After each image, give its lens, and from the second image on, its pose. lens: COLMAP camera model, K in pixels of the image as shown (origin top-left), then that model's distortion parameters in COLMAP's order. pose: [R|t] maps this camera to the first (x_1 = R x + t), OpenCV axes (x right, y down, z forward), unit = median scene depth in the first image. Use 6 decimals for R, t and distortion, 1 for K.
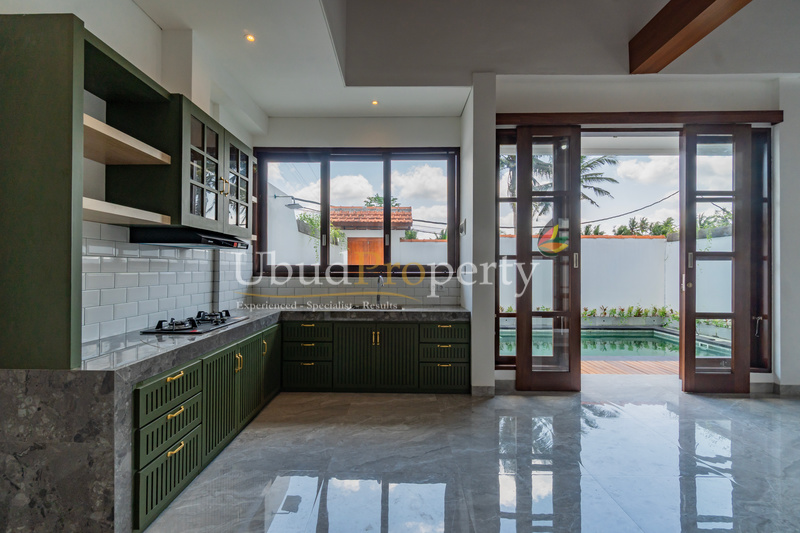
lens RADIAL K [[348.0, 0, 401.8], [0, 348.0, 267.8], [0, 0, 1]] dist [0.003184, -0.003064]
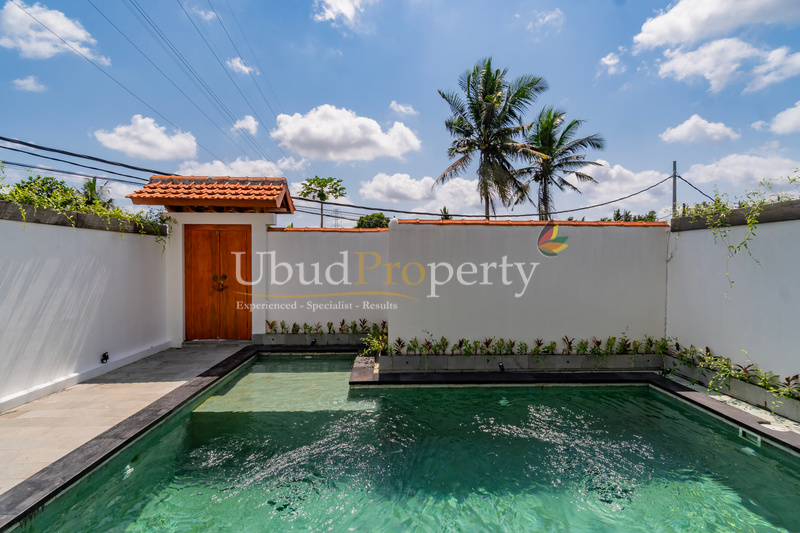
lens RADIAL K [[348.0, 0, 397.7], [0, 348.0, 265.2], [0, 0, 1]] dist [0.003184, -0.003064]
pose [[0.999712, 0.000670, 0.023976, 0.074773], [-0.001114, 0.999828, 0.018502, -0.007888], [-0.023959, -0.018523, 0.999541, 0.111792]]
